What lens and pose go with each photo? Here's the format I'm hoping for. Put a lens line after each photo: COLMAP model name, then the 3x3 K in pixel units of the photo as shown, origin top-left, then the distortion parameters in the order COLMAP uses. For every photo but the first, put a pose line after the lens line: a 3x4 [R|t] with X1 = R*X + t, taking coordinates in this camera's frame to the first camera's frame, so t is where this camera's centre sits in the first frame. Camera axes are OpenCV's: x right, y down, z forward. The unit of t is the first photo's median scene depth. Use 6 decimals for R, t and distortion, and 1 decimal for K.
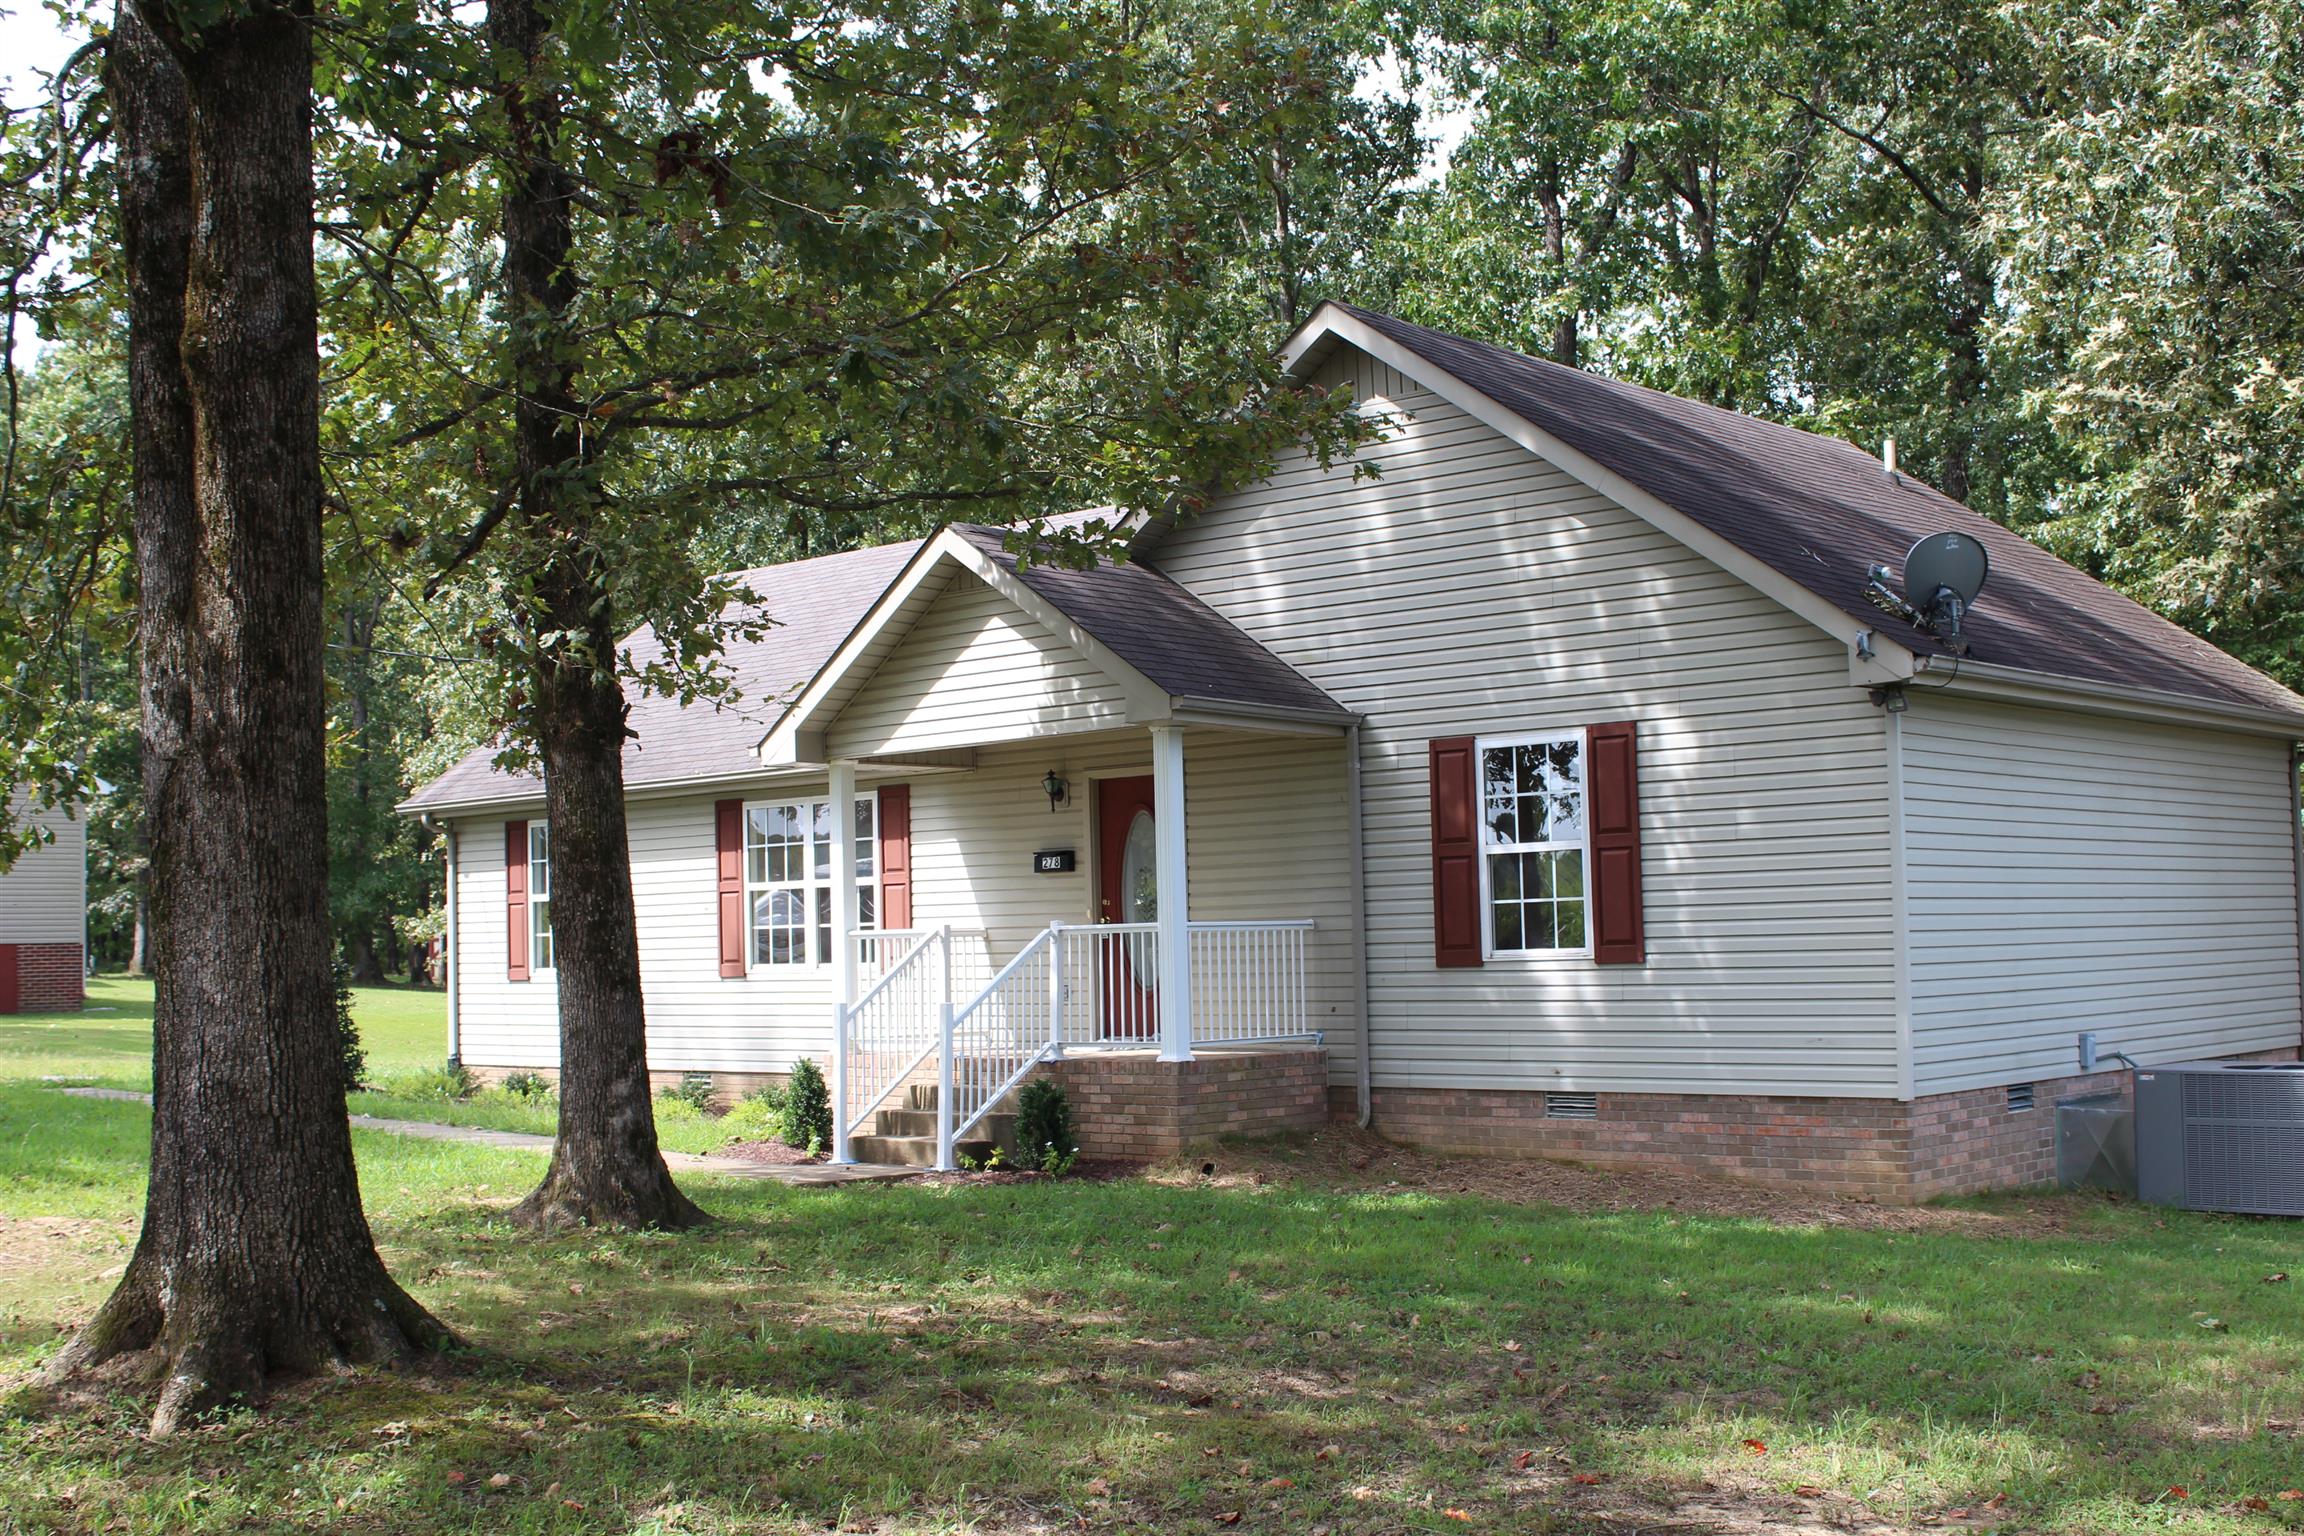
lens RADIAL K [[2612.7, 0, 1152.0], [0, 2612.7, 768.0], [0, 0, 1]] dist [-0.150316, 0.003009]
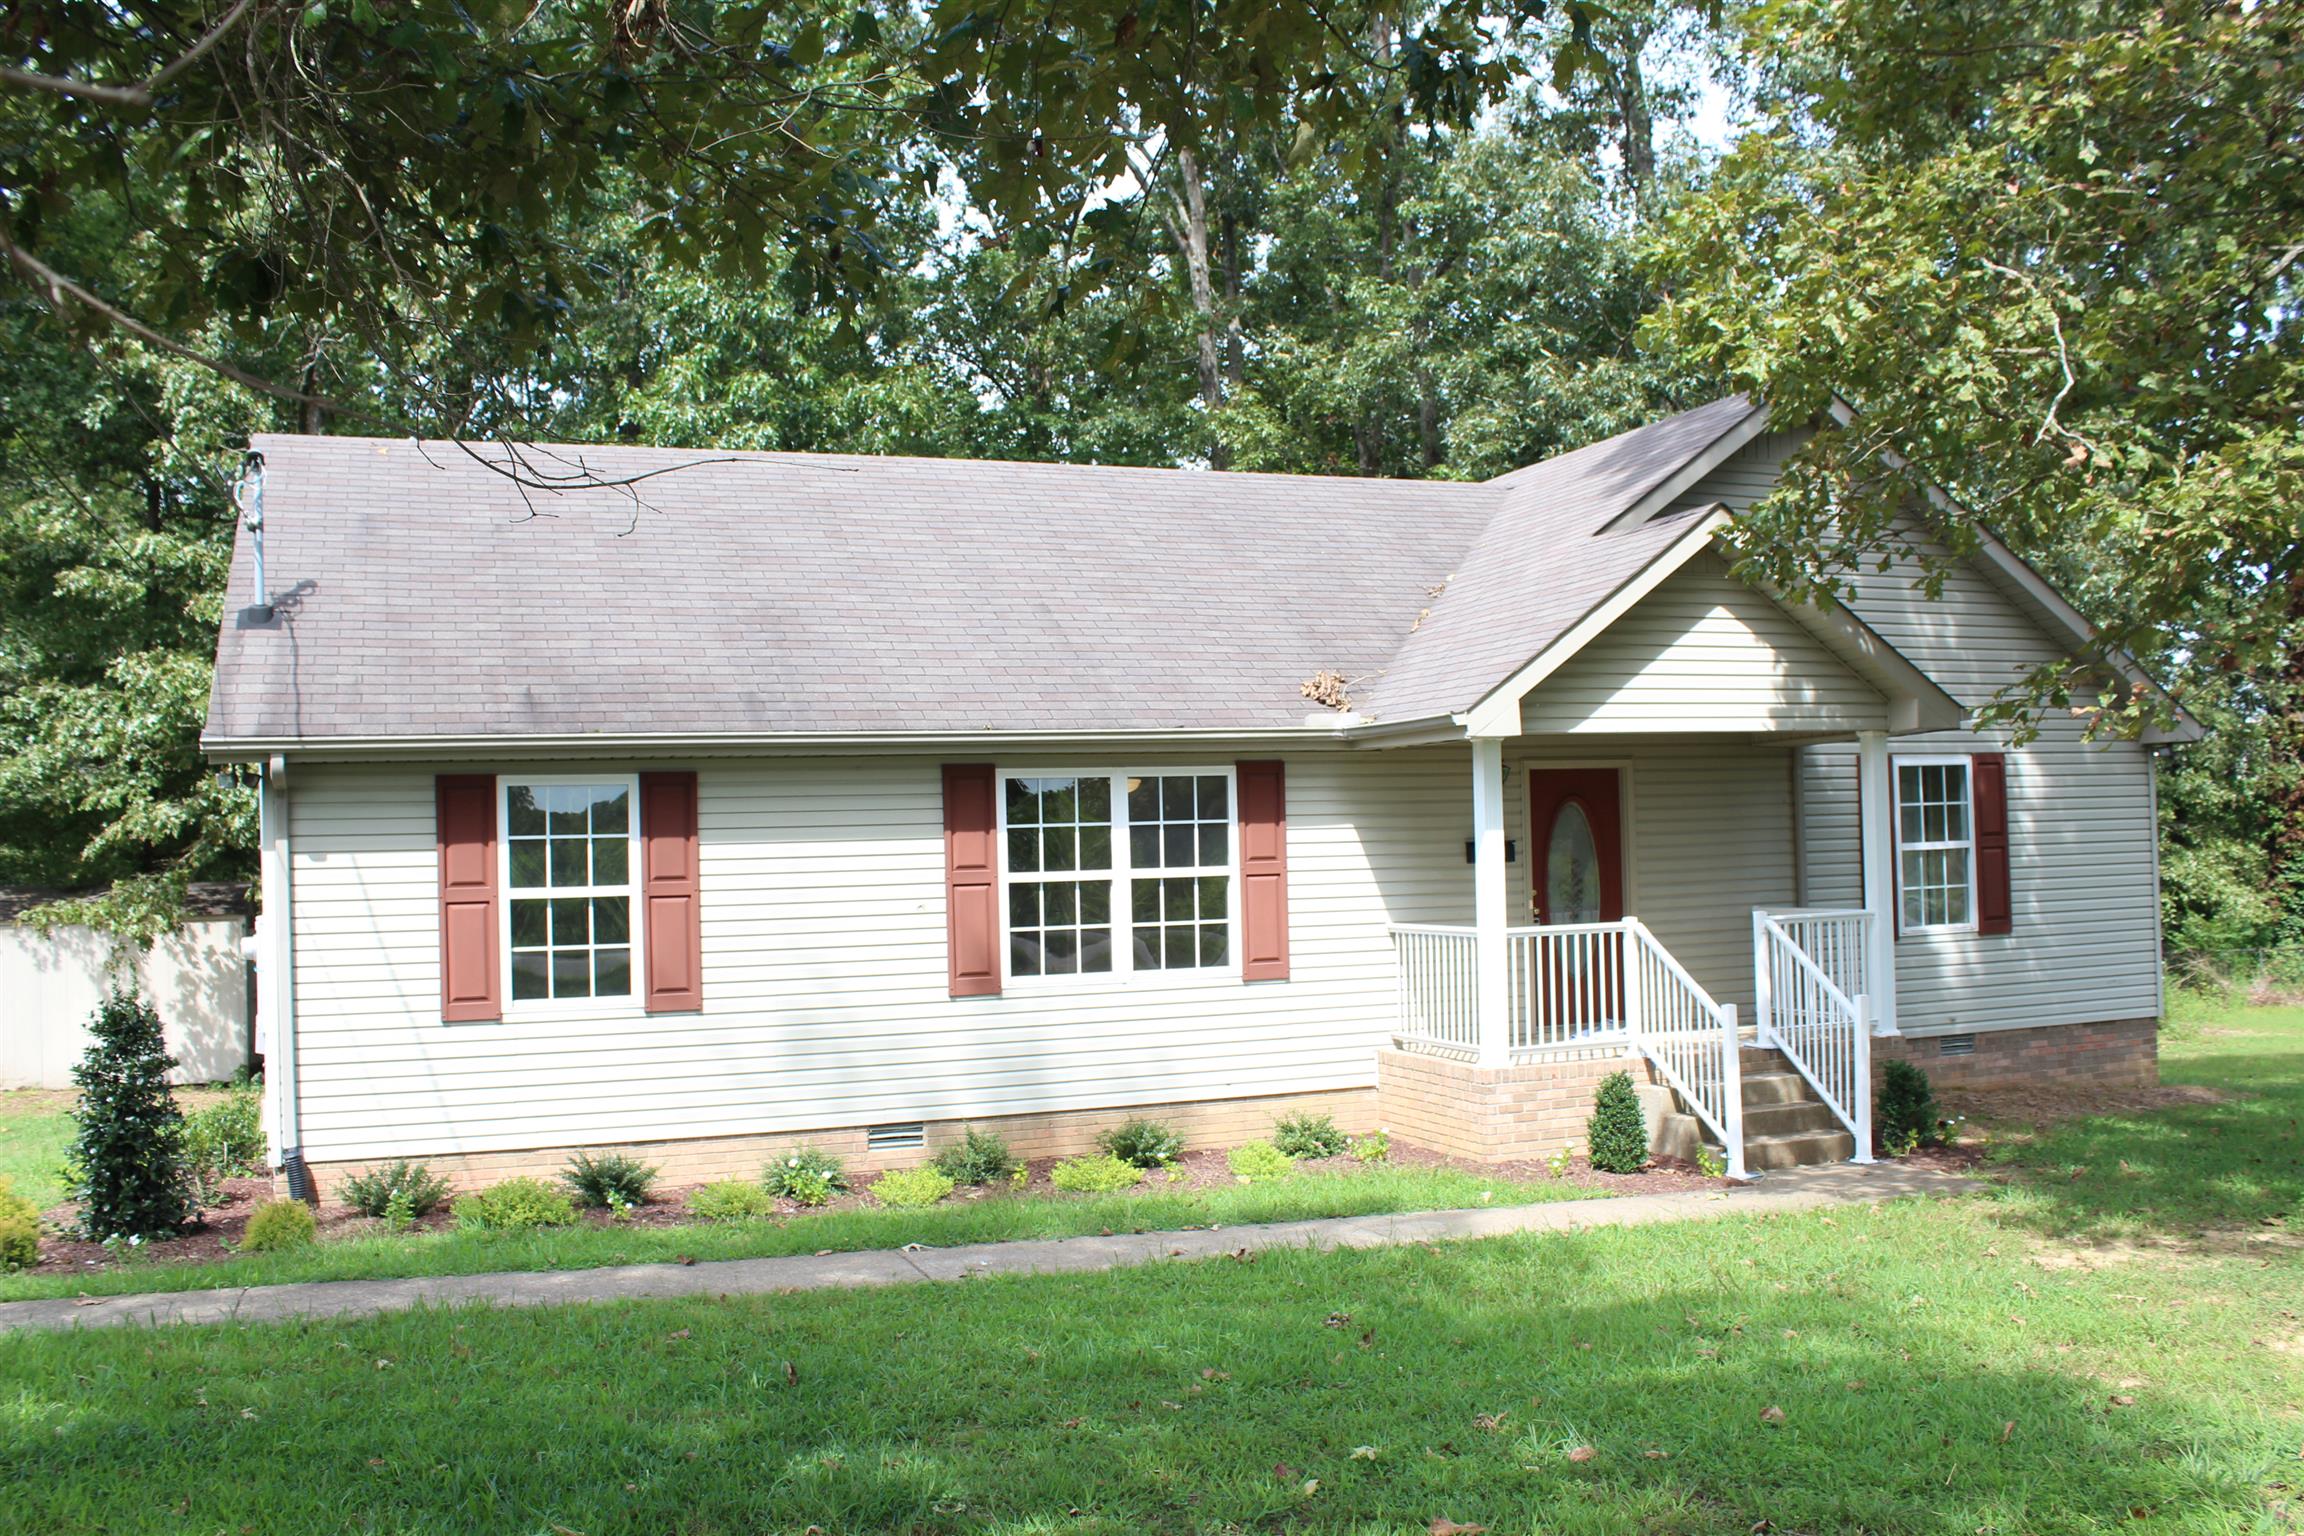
lens RADIAL K [[1892.7, 0, 1152.0], [0, 1892.7, 768.0], [0, 0, 1]] dist [-0.160072, 0.131193]
pose [[0.465773, 0.045053, 0.883756, -0.809774], [-0.045459, 0.998603, -0.026949, 0.033305], [-0.883736, -0.027623, 0.467171, 0.889115]]
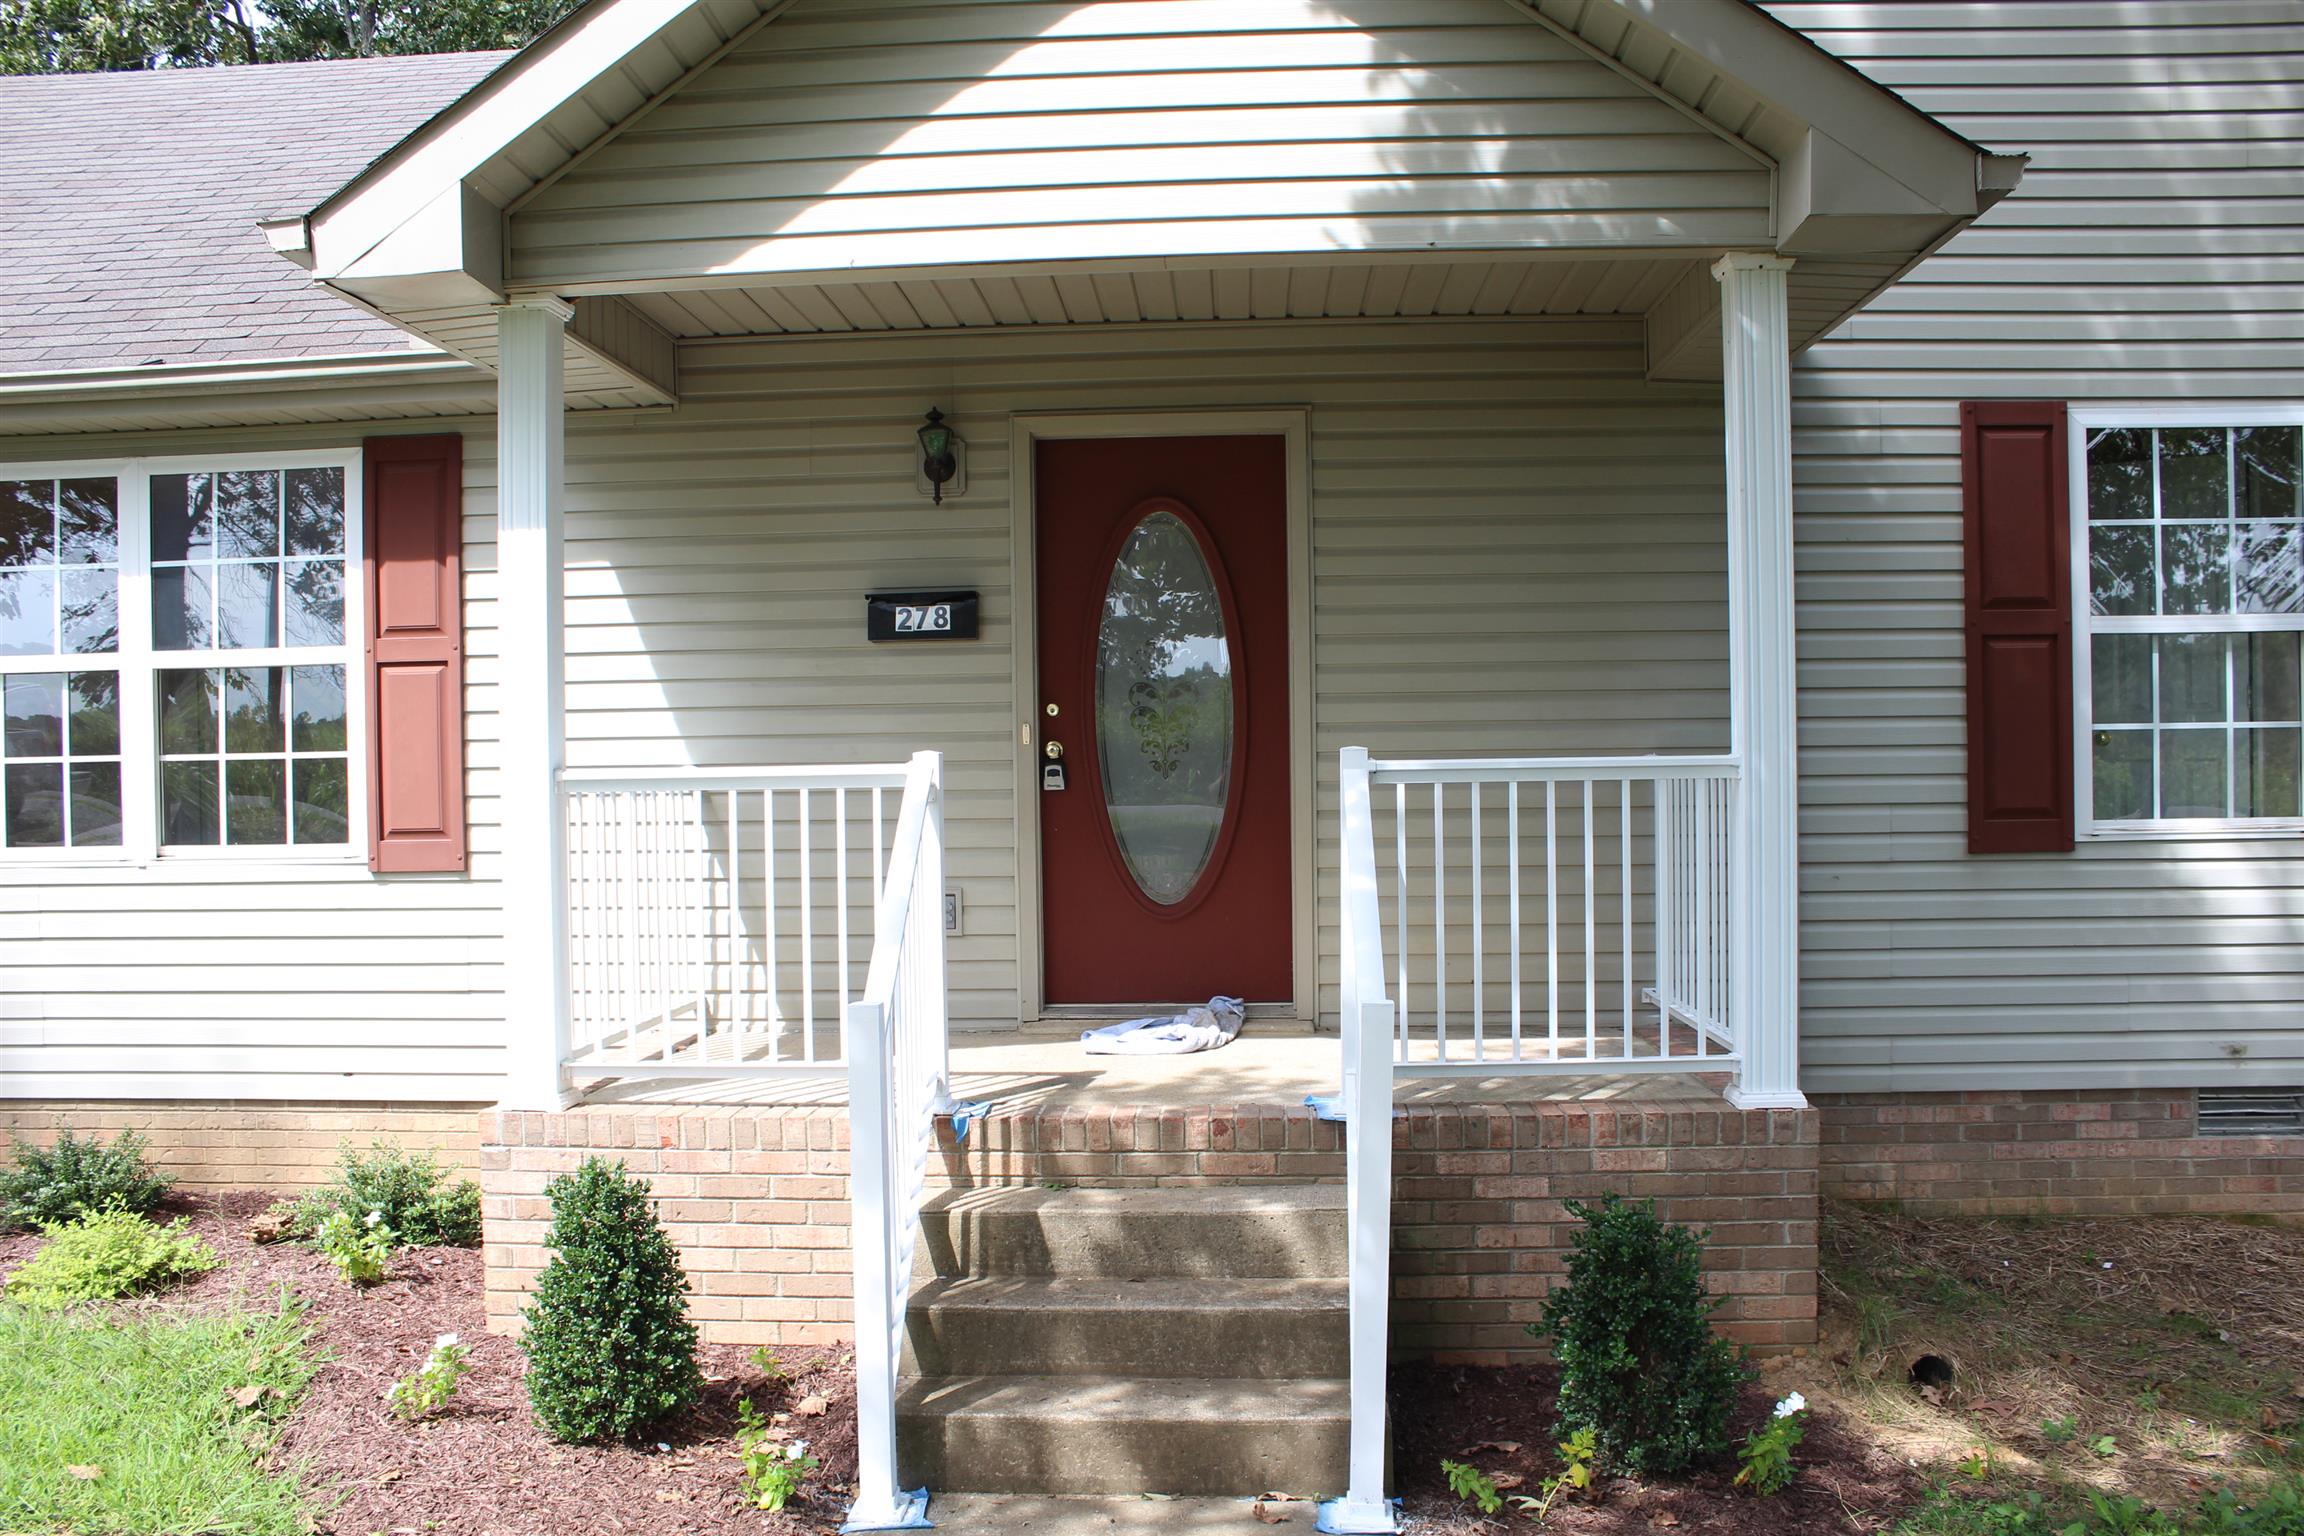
lens RADIAL K [[1892.7, 0, 1152.0], [0, 1892.7, 768.0], [0, 0, 1]] dist [-0.160072, 0.131193]
pose [[0.772165, 0.005783, 0.635396, -0.238998], [-0.046702, 0.997771, 0.047673, 0.050178], [-0.633704, -0.066486, 0.770713, 0.823706]]
